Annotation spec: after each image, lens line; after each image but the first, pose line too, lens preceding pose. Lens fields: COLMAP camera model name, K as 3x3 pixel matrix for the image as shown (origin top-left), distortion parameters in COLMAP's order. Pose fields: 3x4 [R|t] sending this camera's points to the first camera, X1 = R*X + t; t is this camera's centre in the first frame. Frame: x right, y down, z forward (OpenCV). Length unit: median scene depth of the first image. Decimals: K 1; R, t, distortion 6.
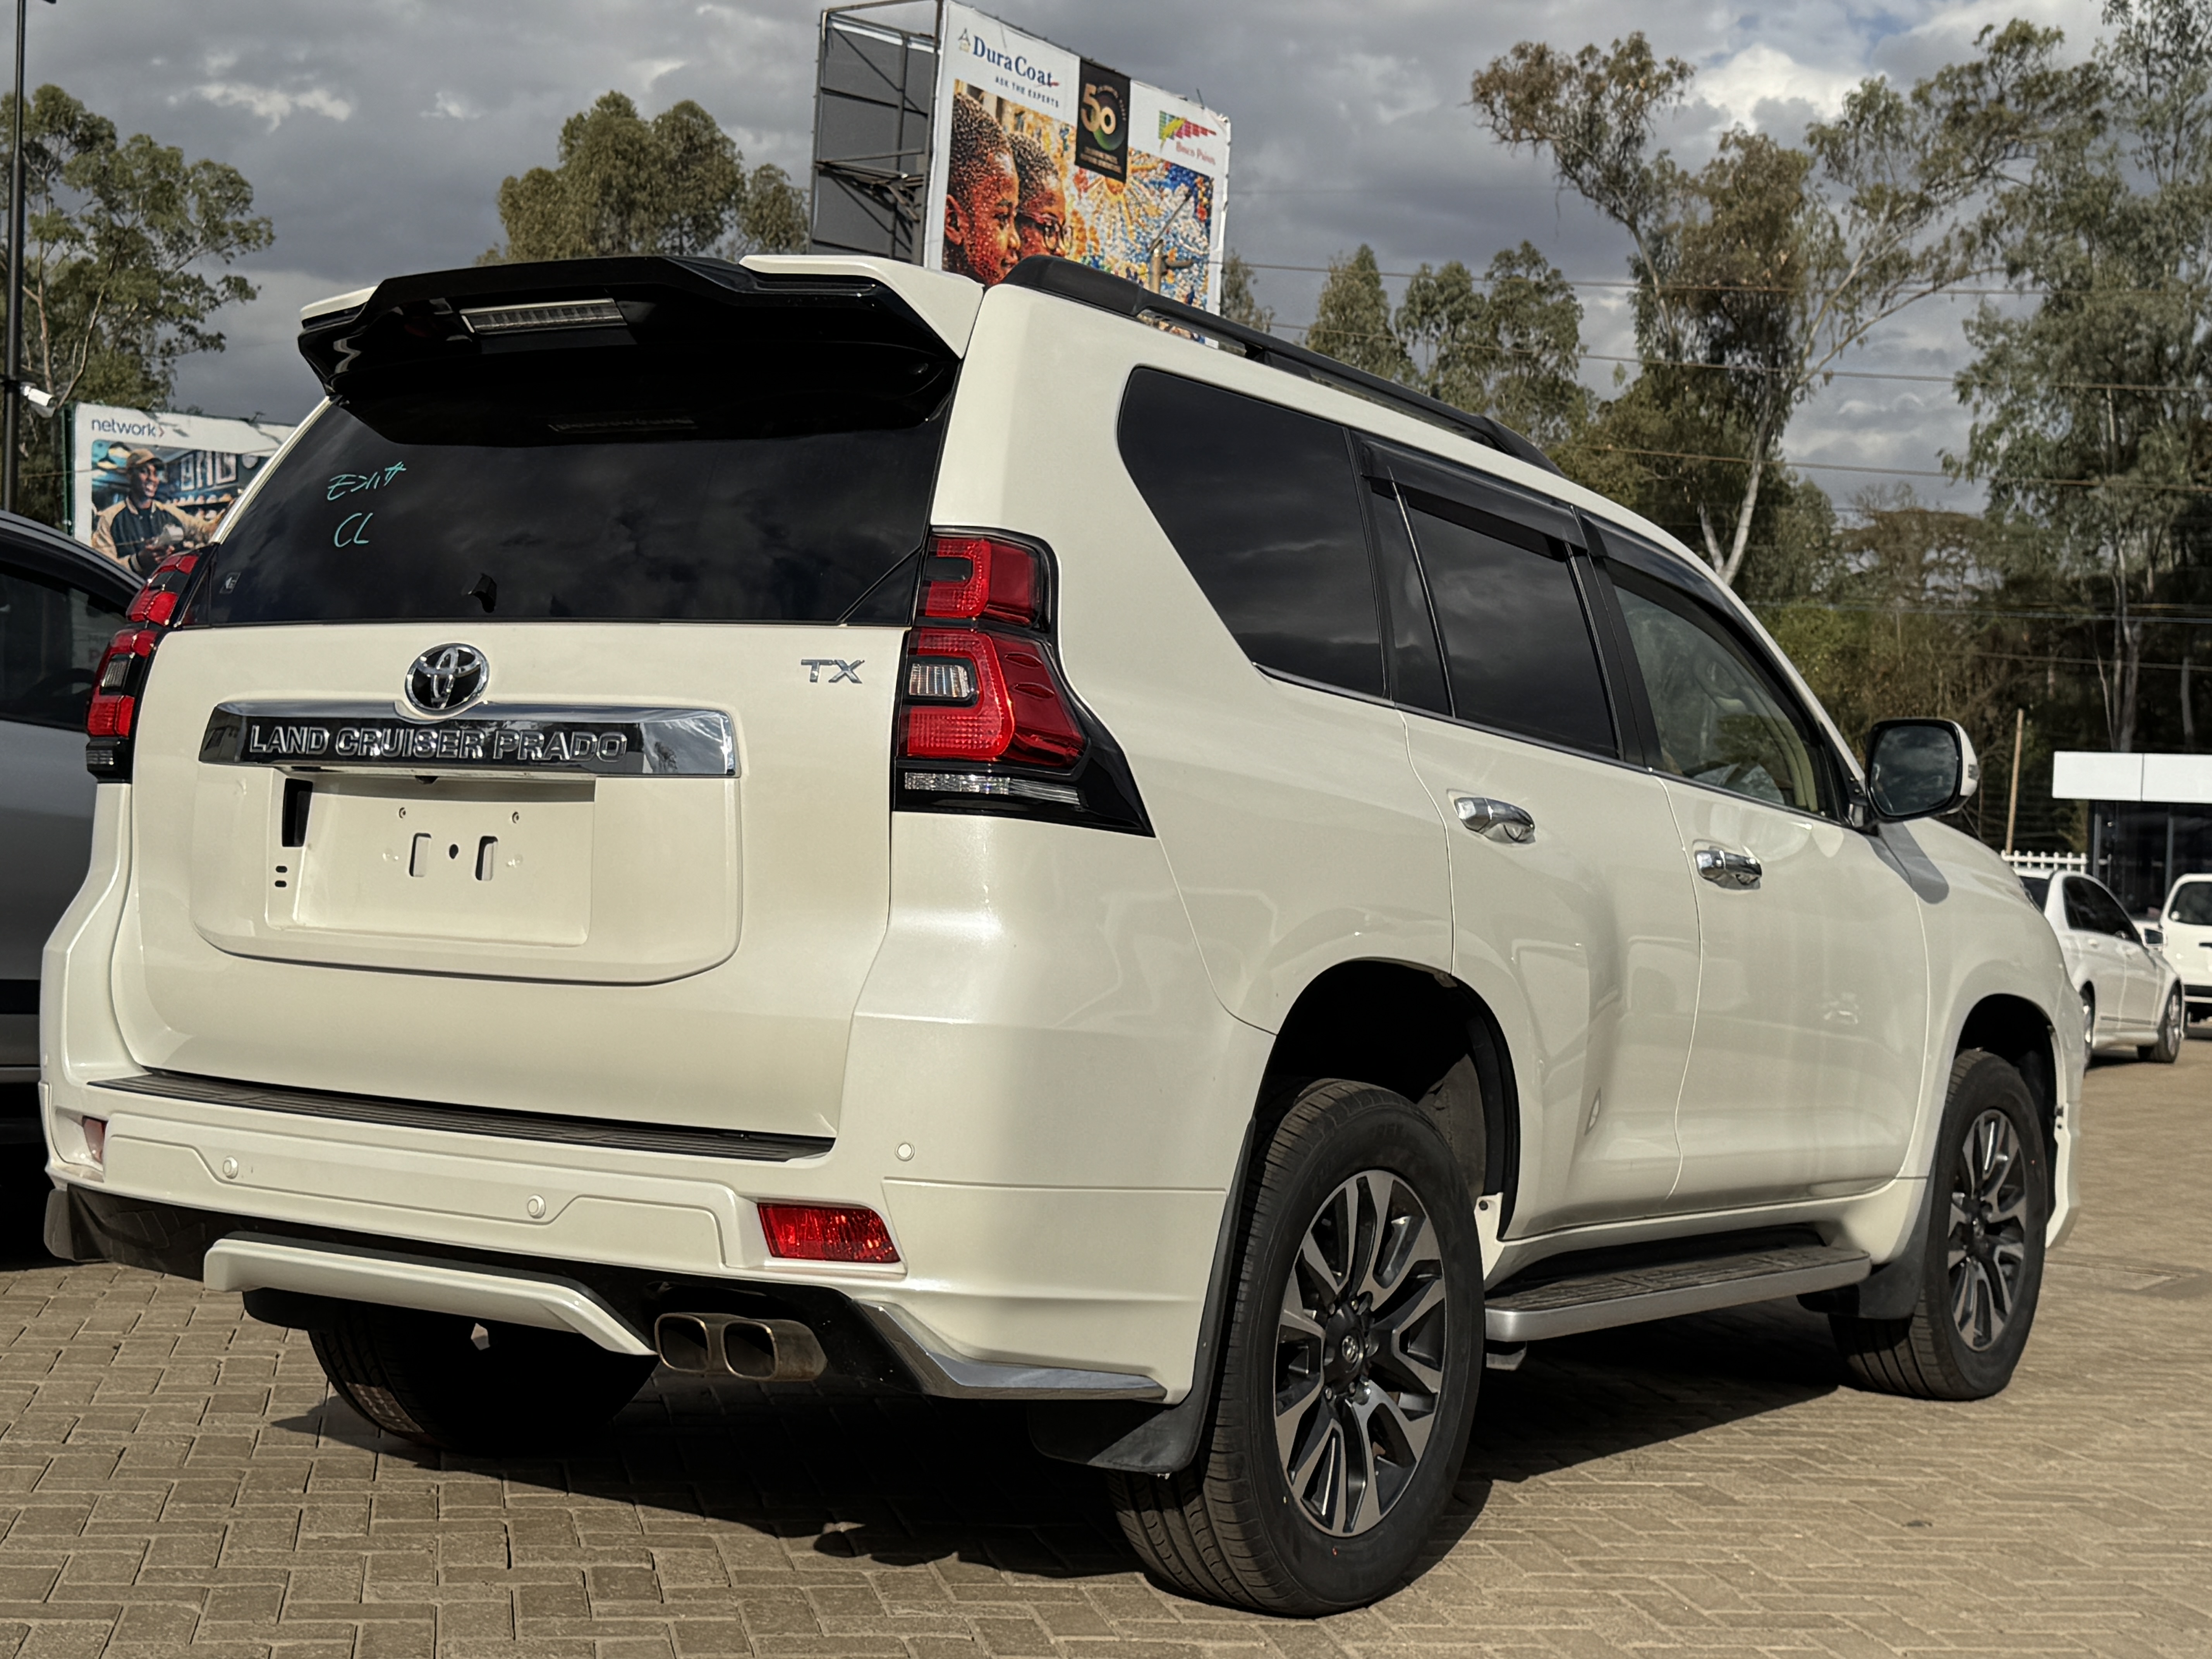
lens RADIAL K [[3088.1, 0, 1106.6], [0, 3088.1, 835.8], [0, 0, 1]] dist [0.044577, 0.000000]
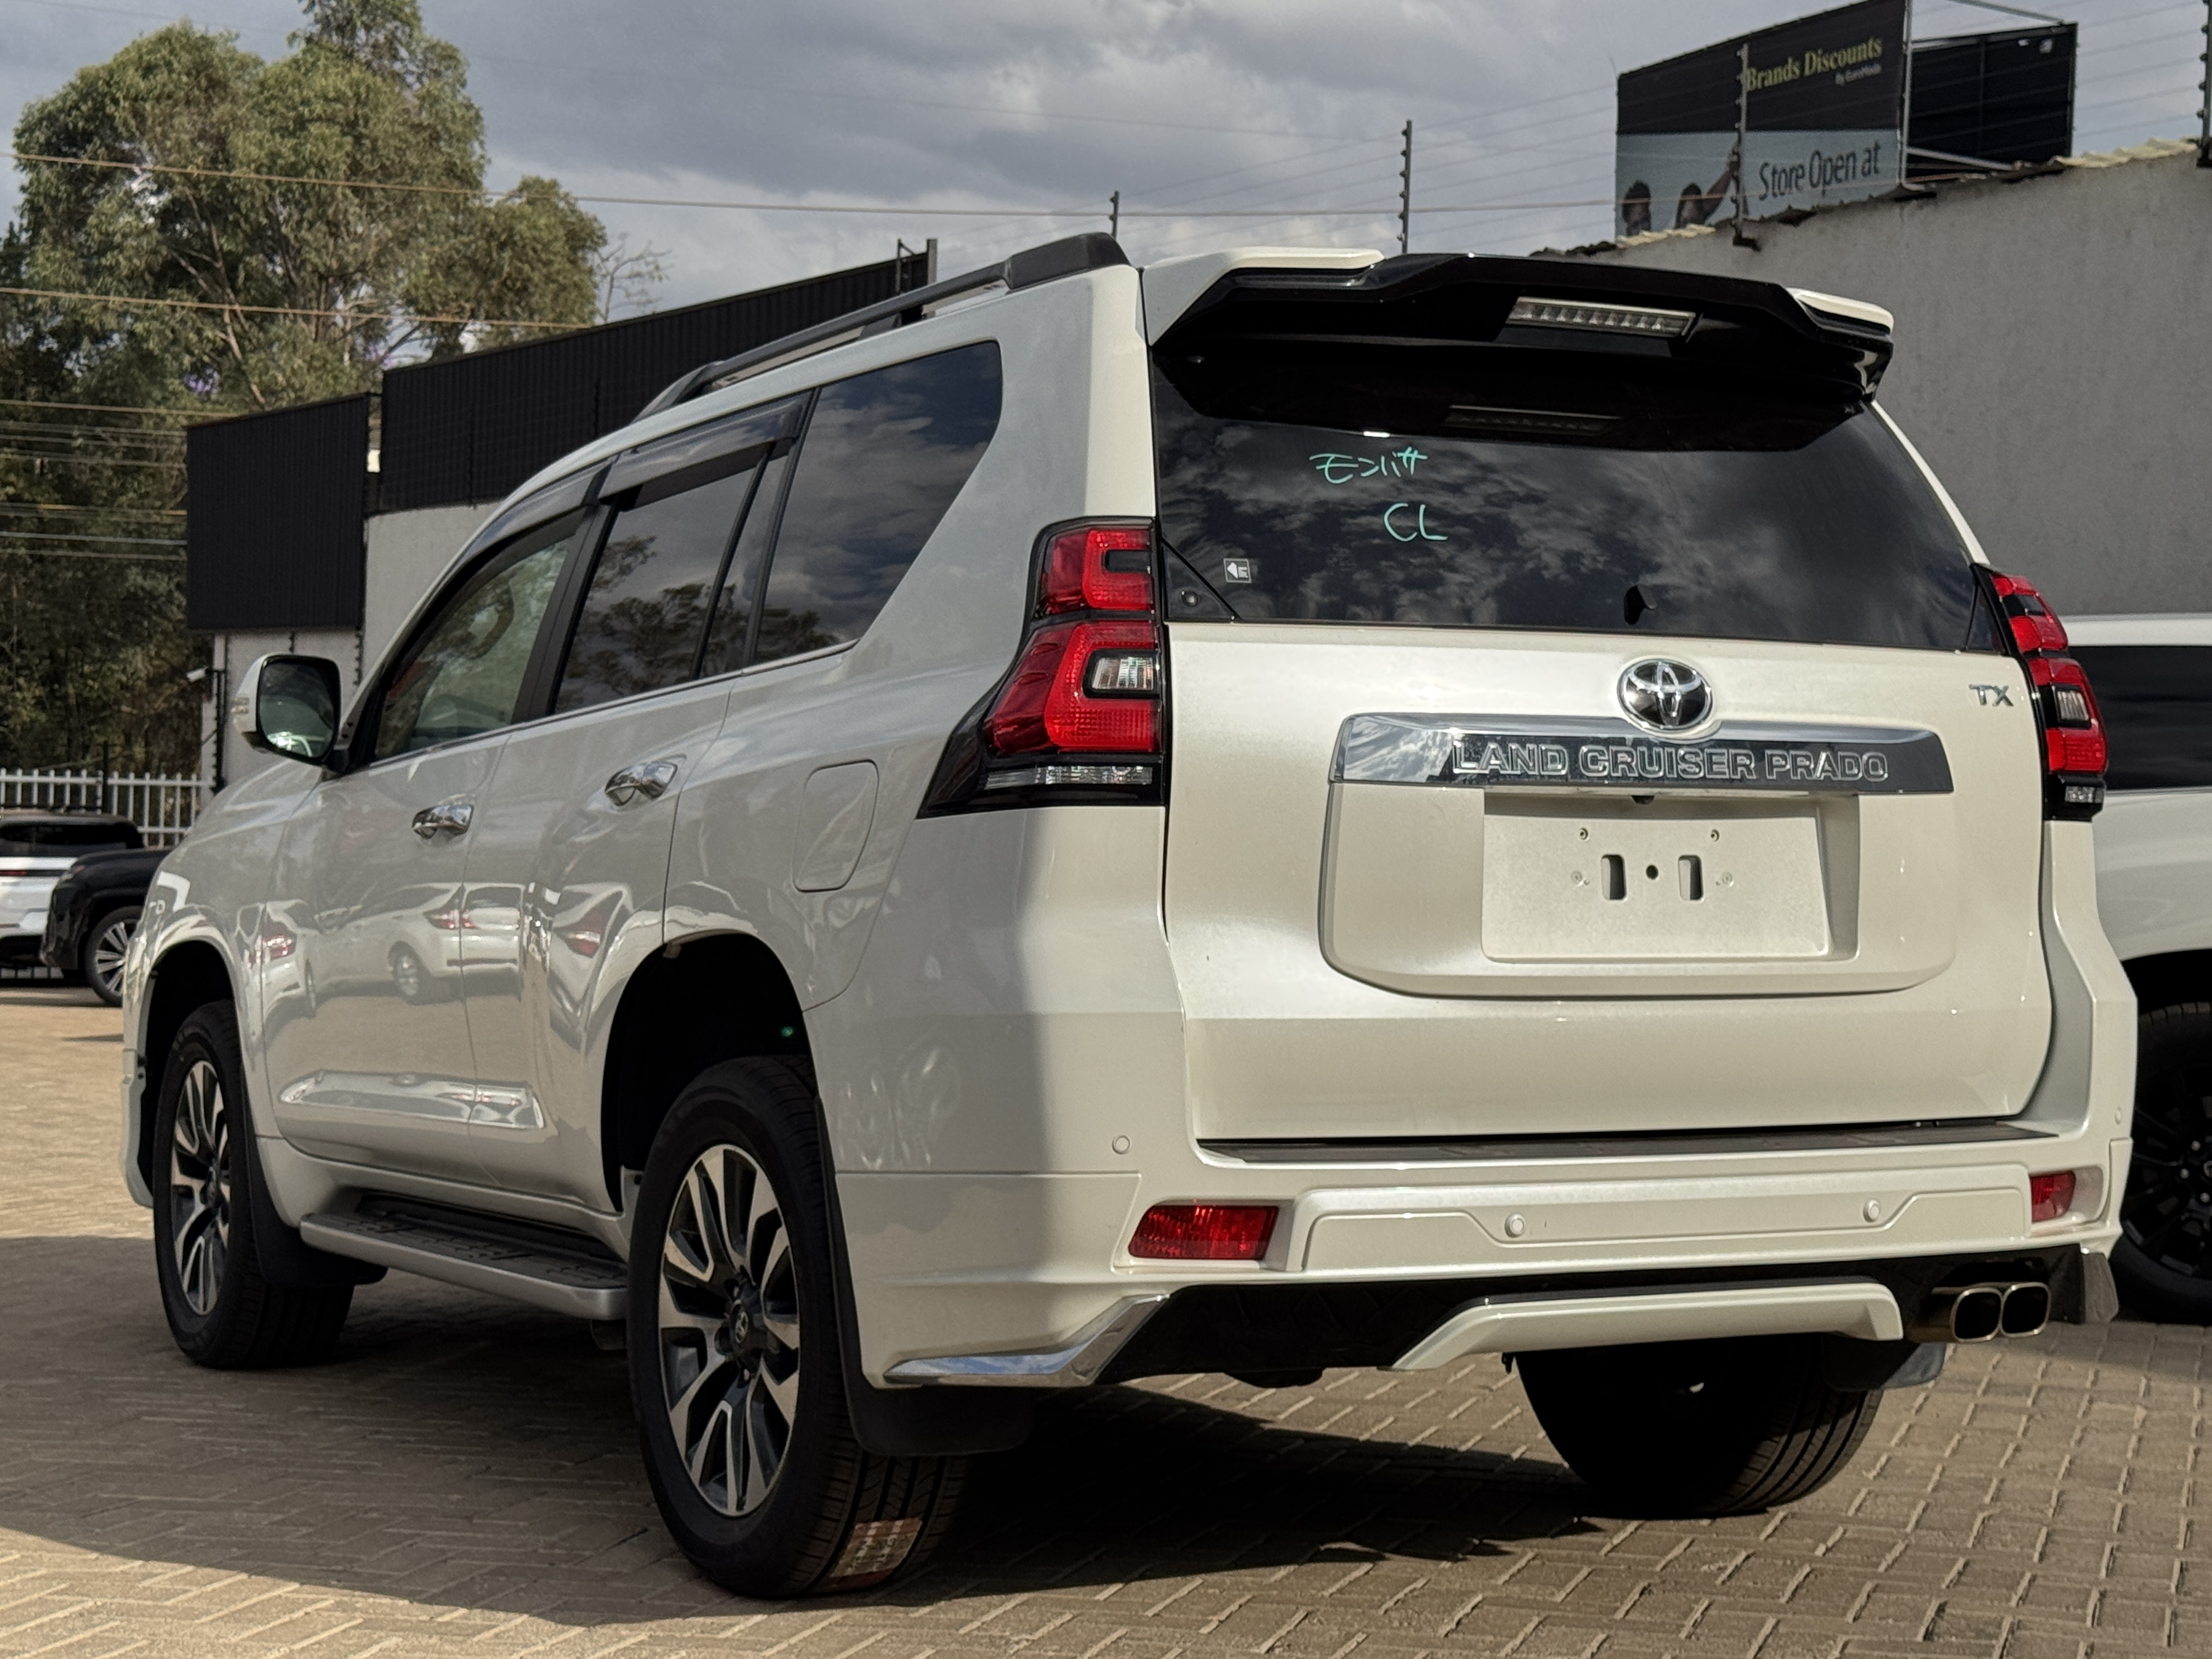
lens RADIAL K [[3698.6, 0, 1118.9], [0, 3698.6, 834.1], [0, 0, 1]] dist [0.126275, 0.000000]
pose [[0.485492, -0.035606, 0.873515, -1.309542], [0.006280, 0.999287, 0.037242, -0.051408], [-0.874218, -0.012595, 0.485370, 0.579222]]
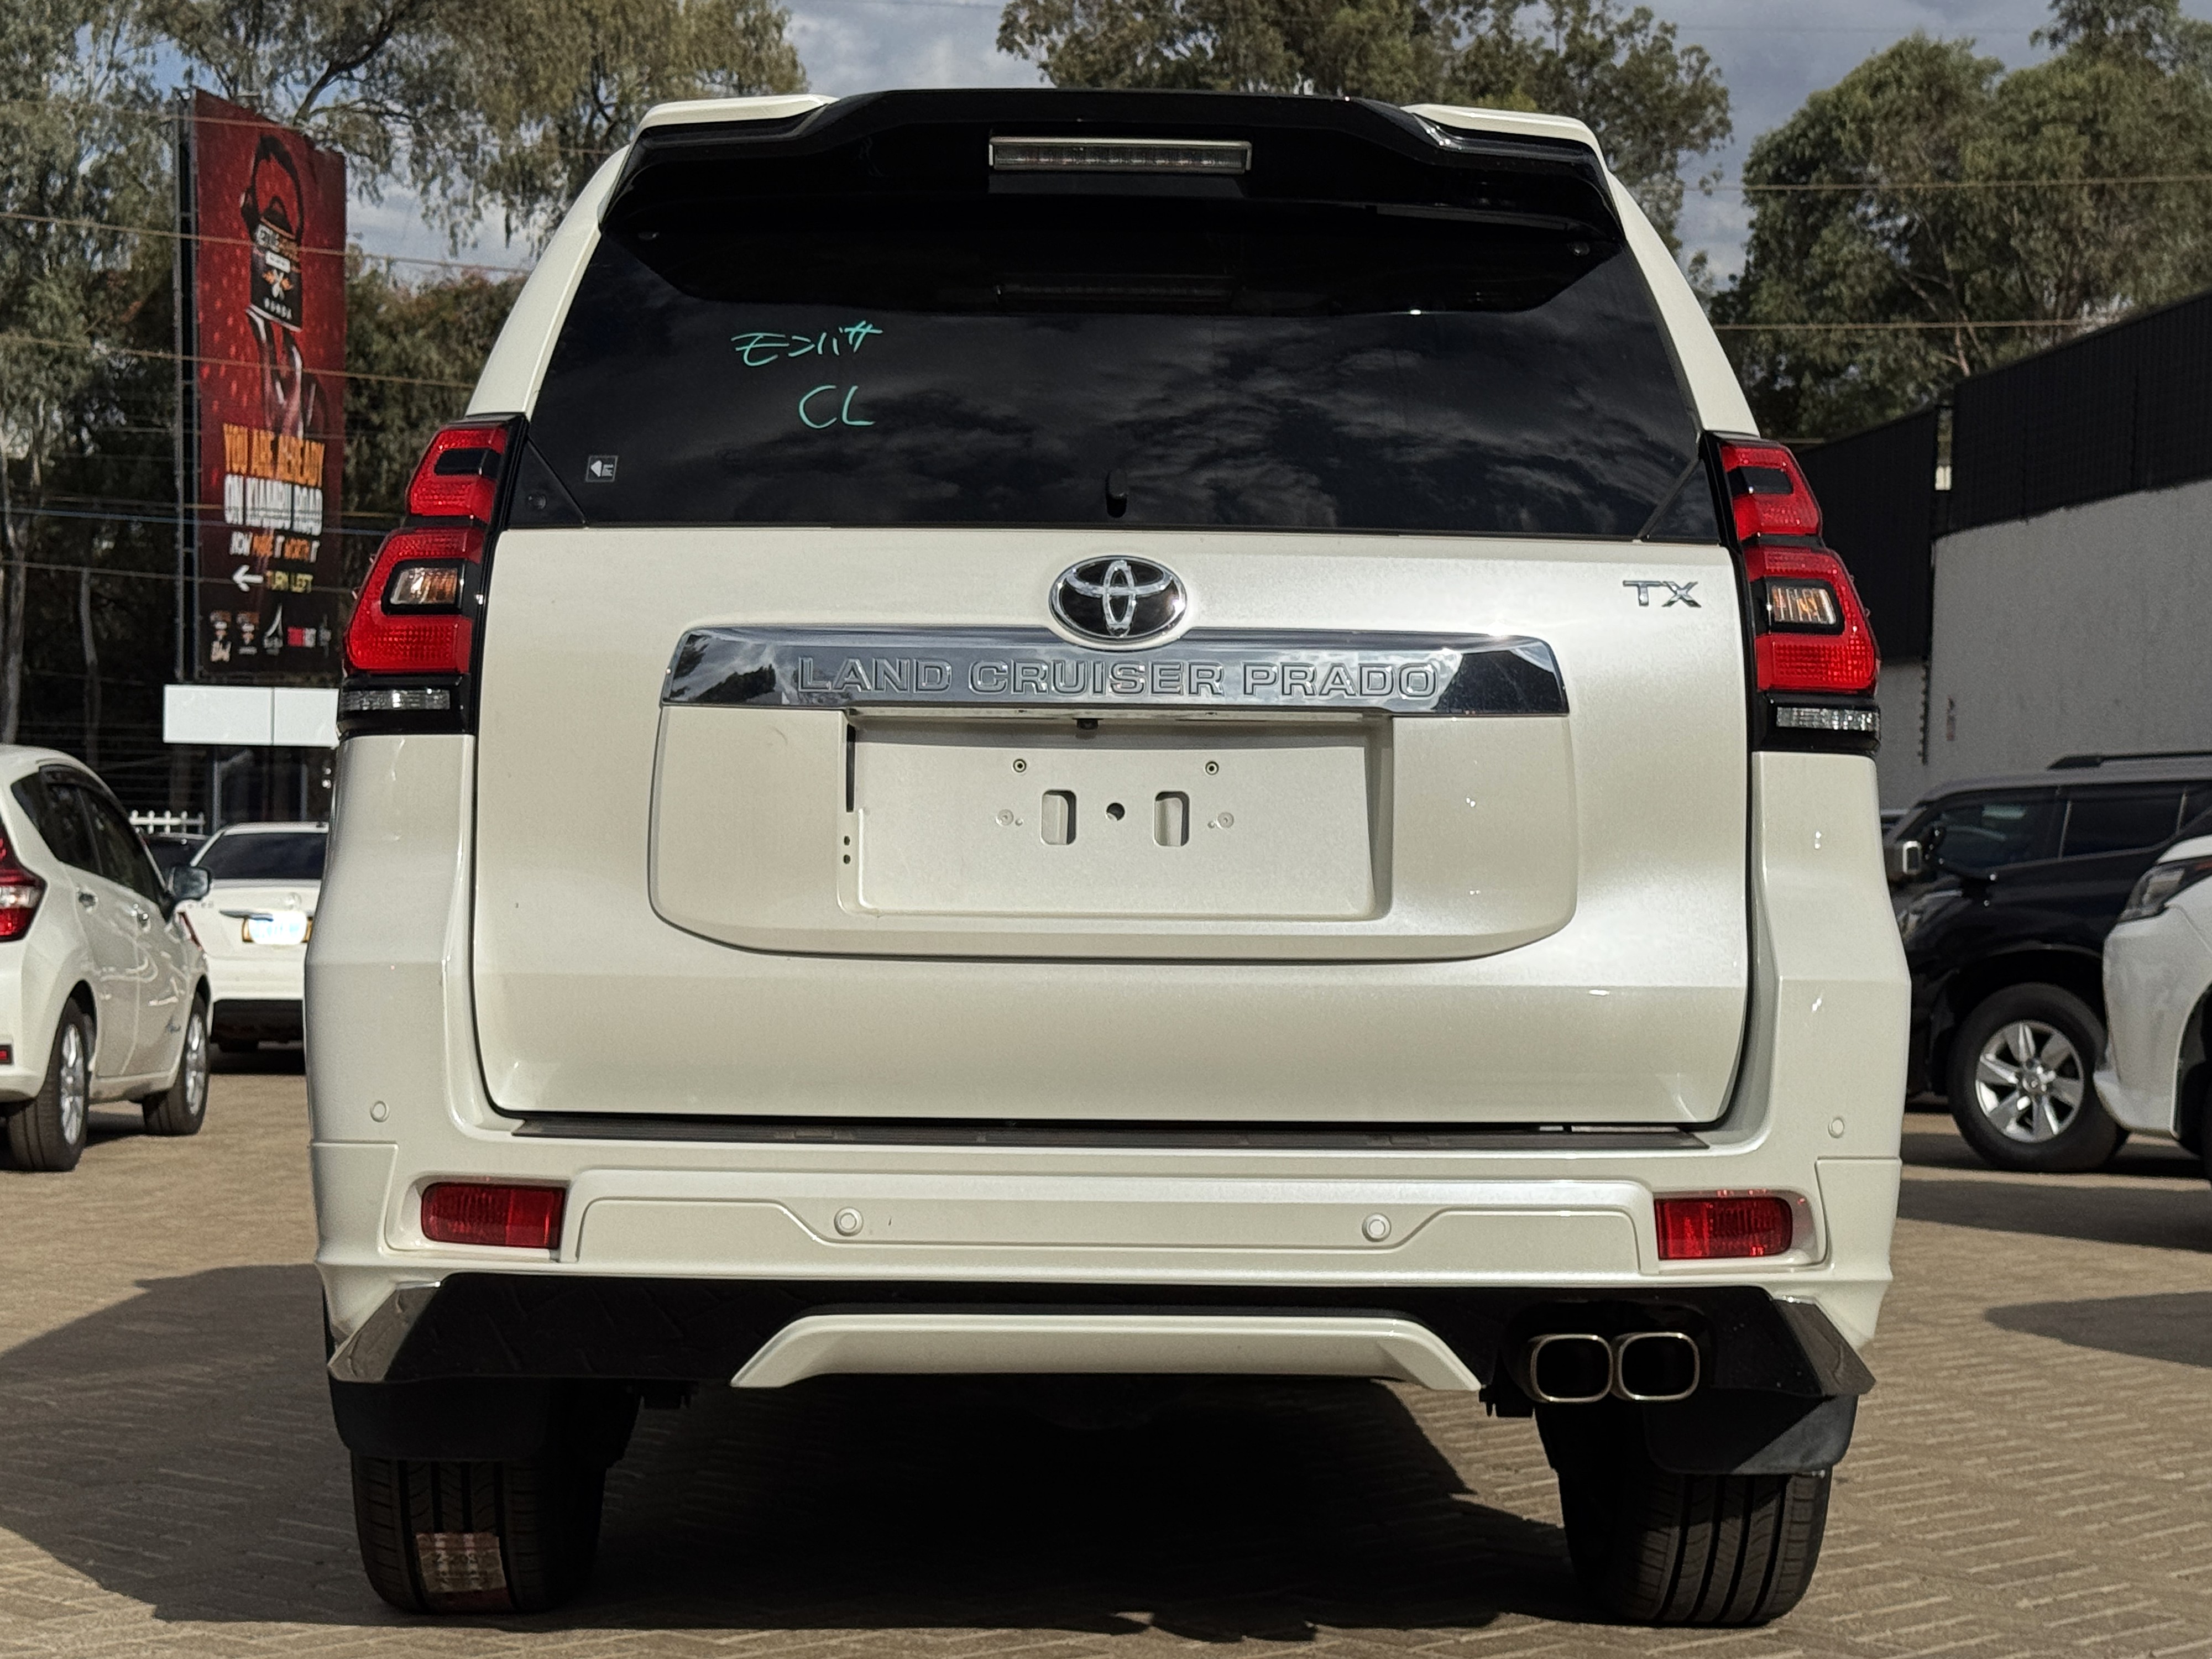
lens RADIAL K [[3947.1, 0, 1093.1], [0, 3947.1, 823.9], [0, 0, 1]] dist [0.138386, 0.000000]
pose [[0.824217, -0.025069, 0.565719, -0.802106], [0.020851, 0.999686, 0.013920, -0.006299], [-0.565890, 0.000323, 0.824481, 0.146796]]
